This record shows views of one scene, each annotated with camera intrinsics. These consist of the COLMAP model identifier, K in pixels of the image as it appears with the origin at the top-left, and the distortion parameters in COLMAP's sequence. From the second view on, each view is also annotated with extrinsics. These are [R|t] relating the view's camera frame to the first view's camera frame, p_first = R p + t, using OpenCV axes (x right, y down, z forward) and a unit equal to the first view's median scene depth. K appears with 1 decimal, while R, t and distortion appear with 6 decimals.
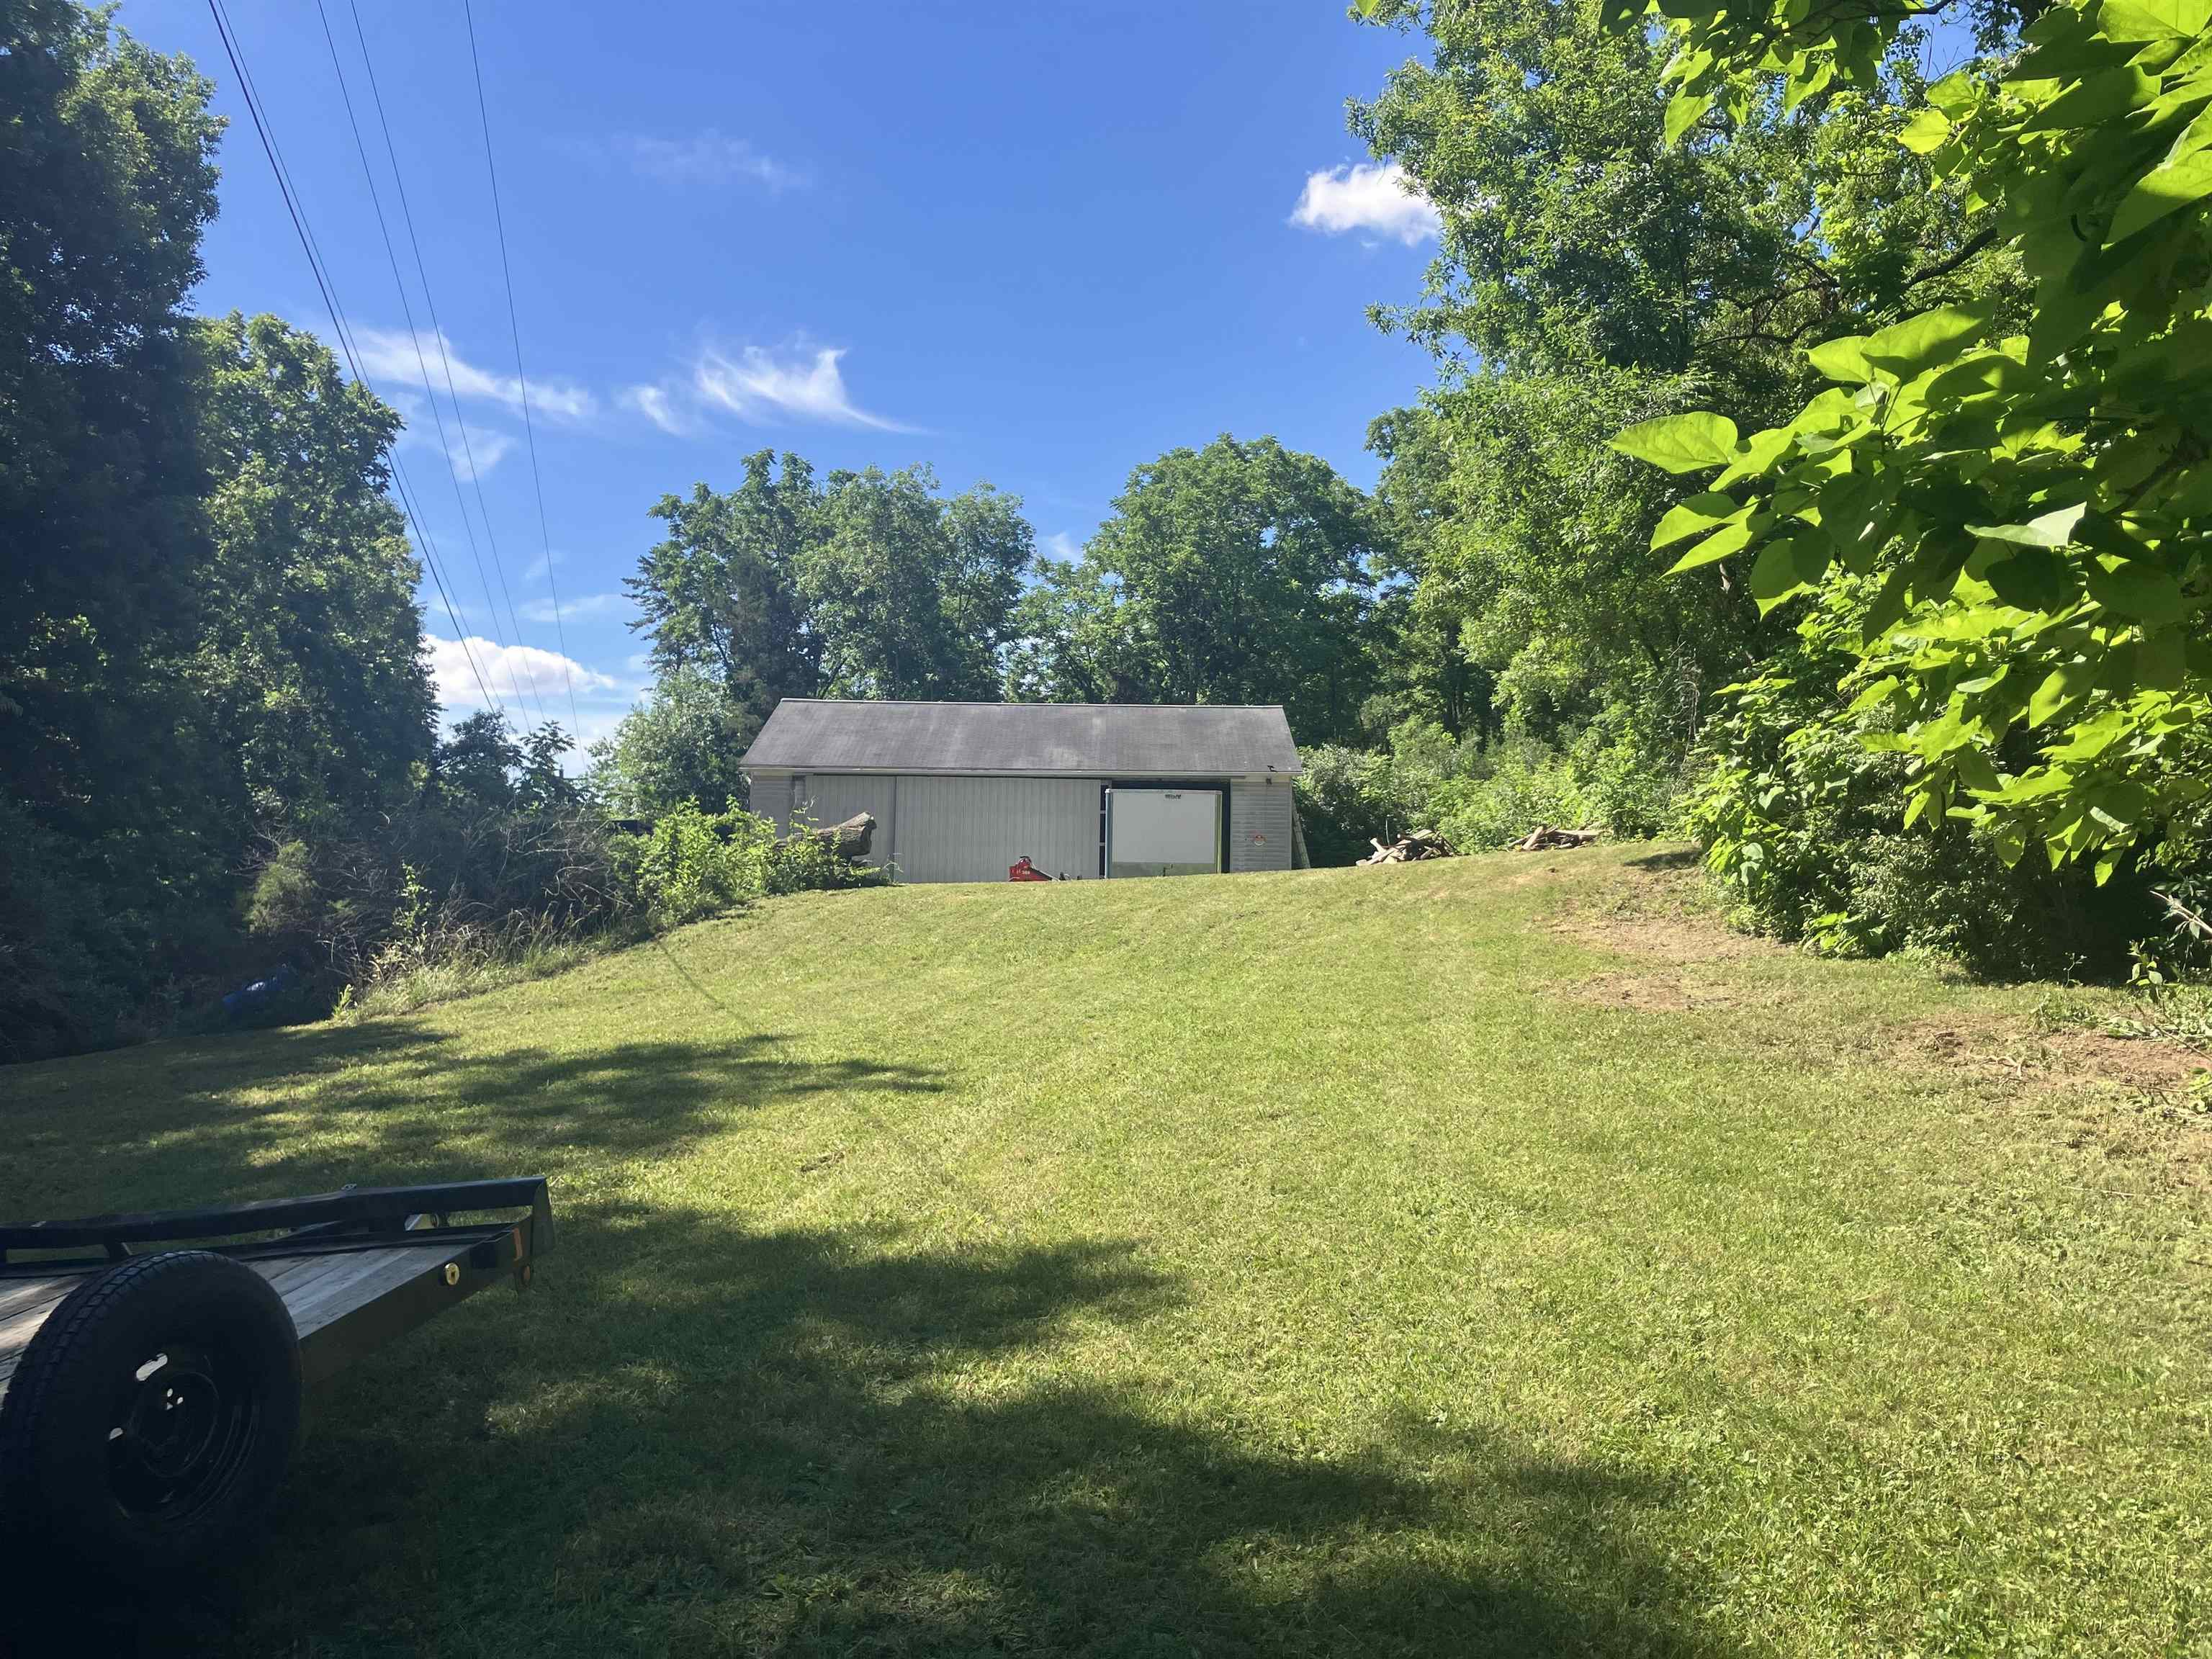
lens RADIAL K [[1661.7, 0, 1106.0], [0, 1661.7, 829.5], [0, 0, 1]] dist [-0.001097, -0.086393]
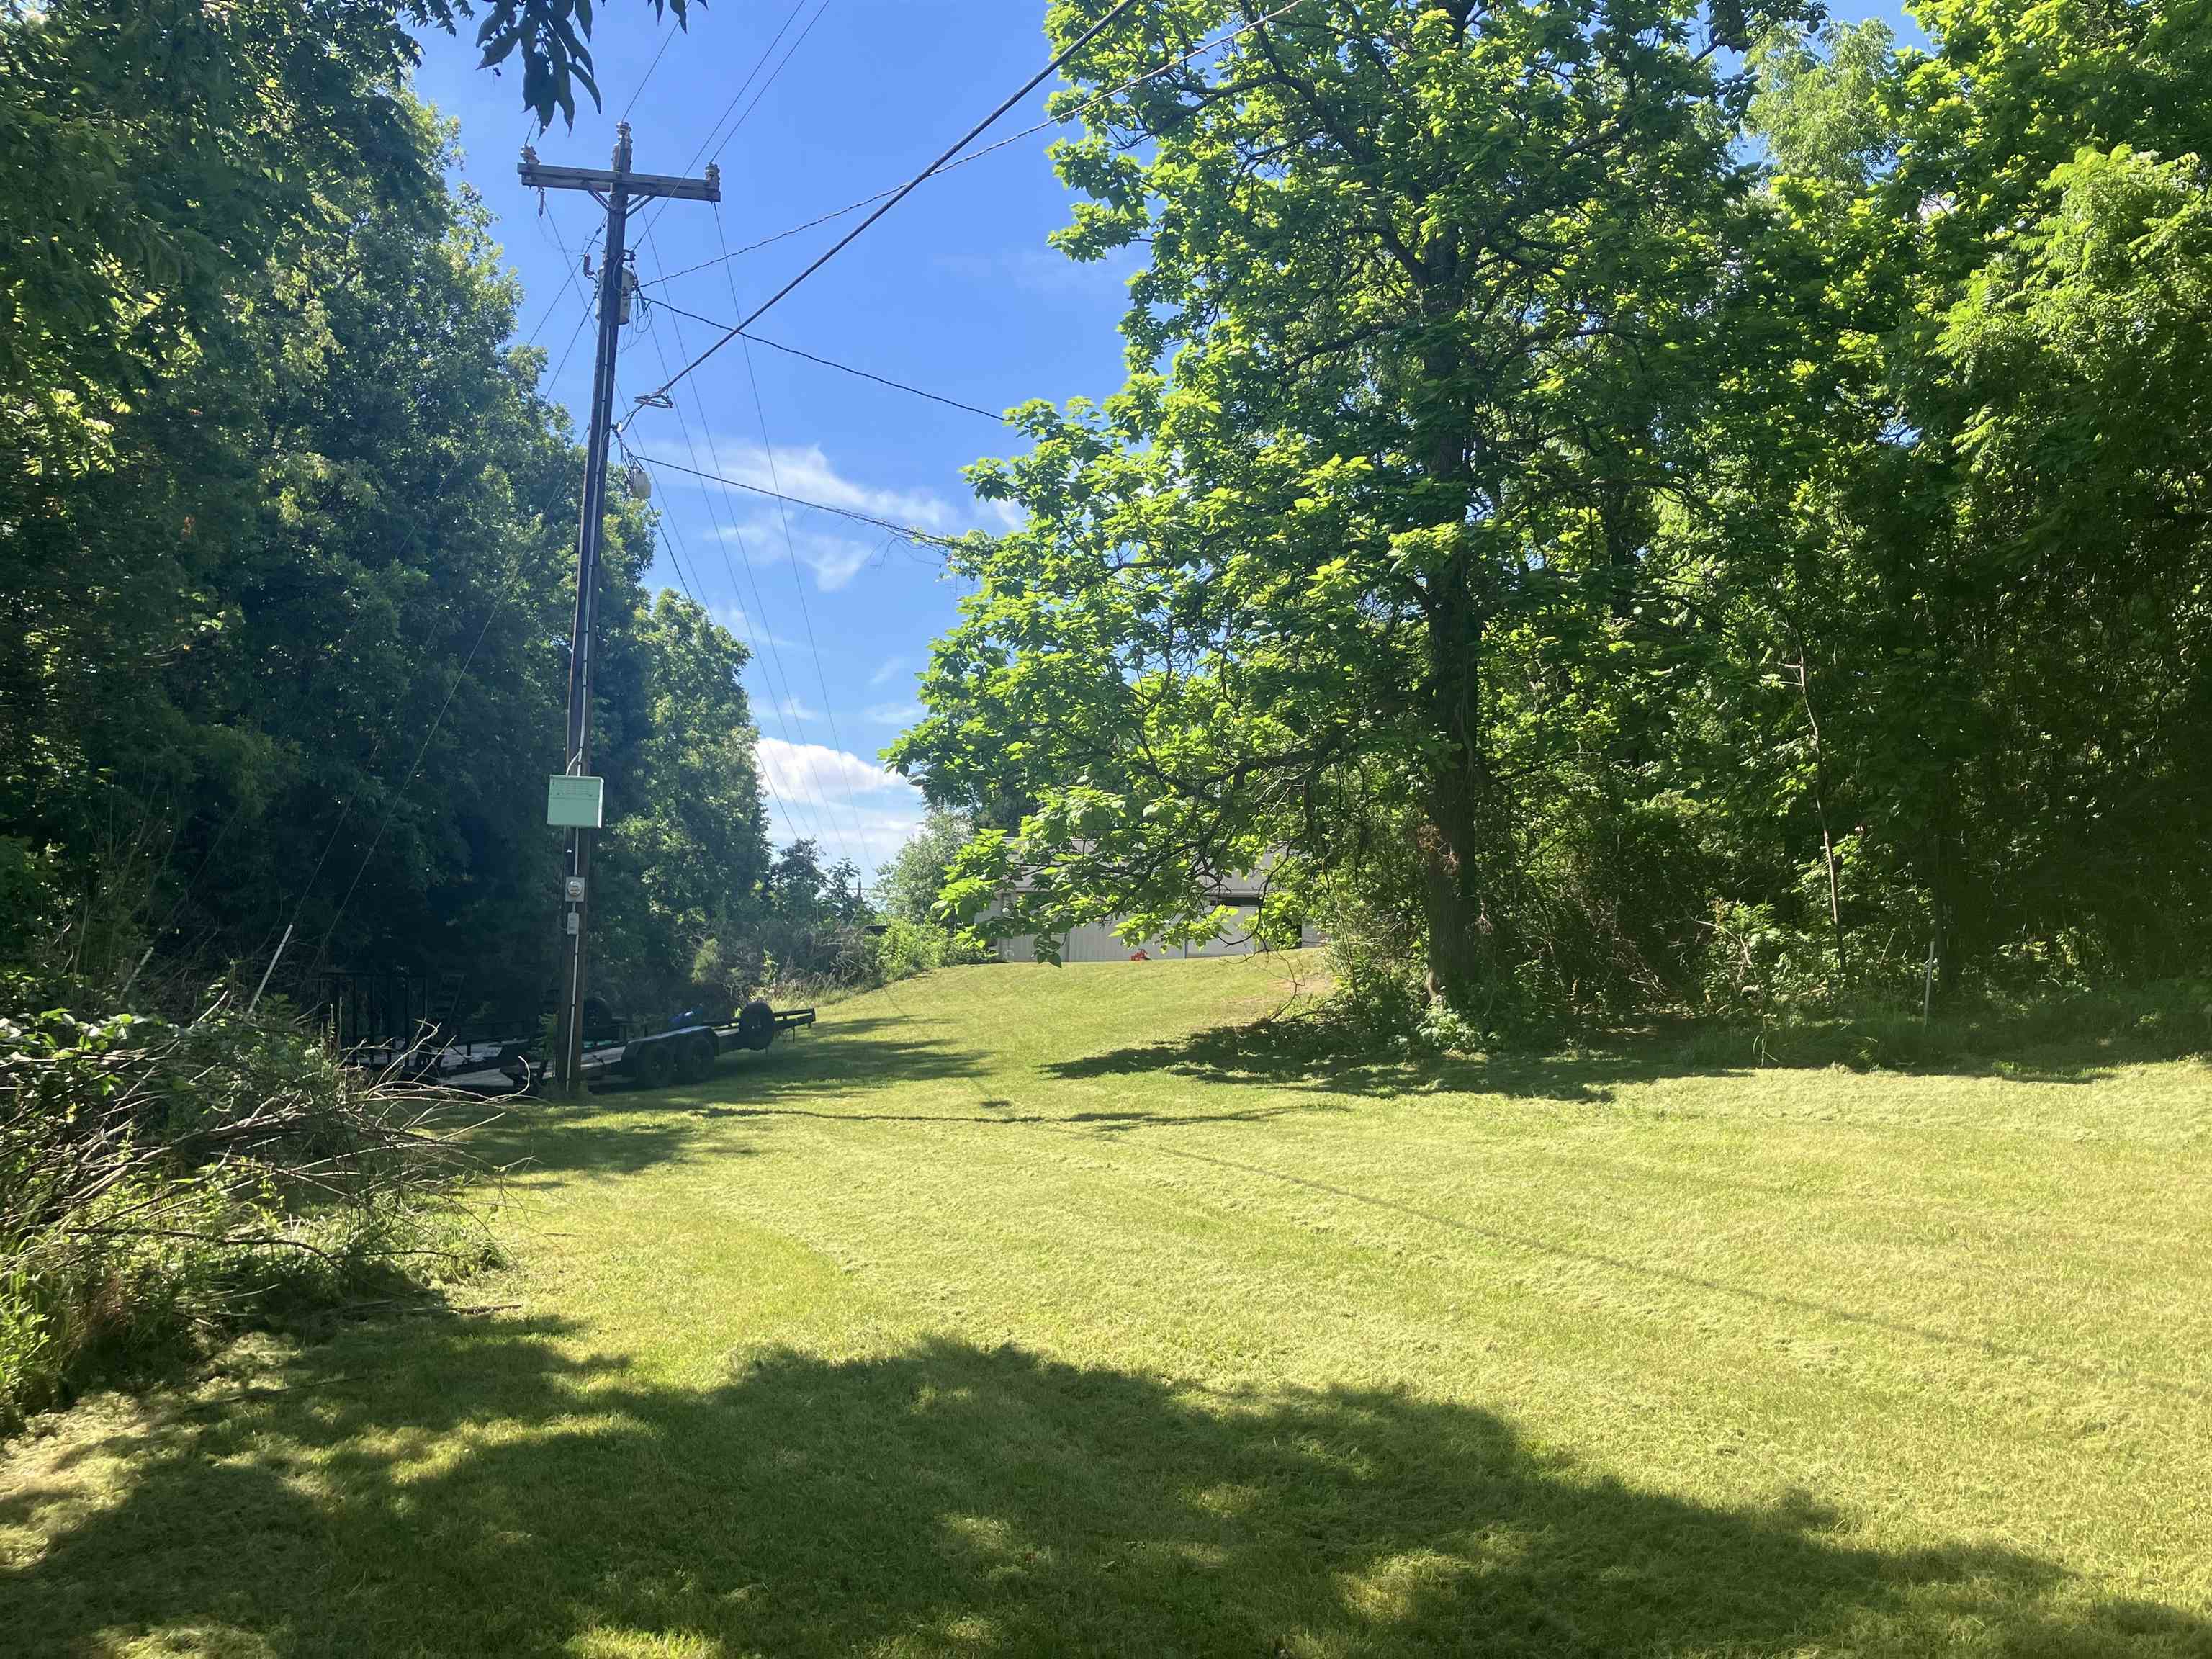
lens RADIAL K [[1661.7, 0, 1106.0], [0, 1661.7, 829.5], [0, 0, 1]] dist [-0.001097, -0.086393]
pose [[0.984245, -0.010194, -0.176517, 0.168580], [0.000079, 0.998362, -0.057214, -0.005022], [0.176811, 0.056299, 0.982633, -0.451901]]
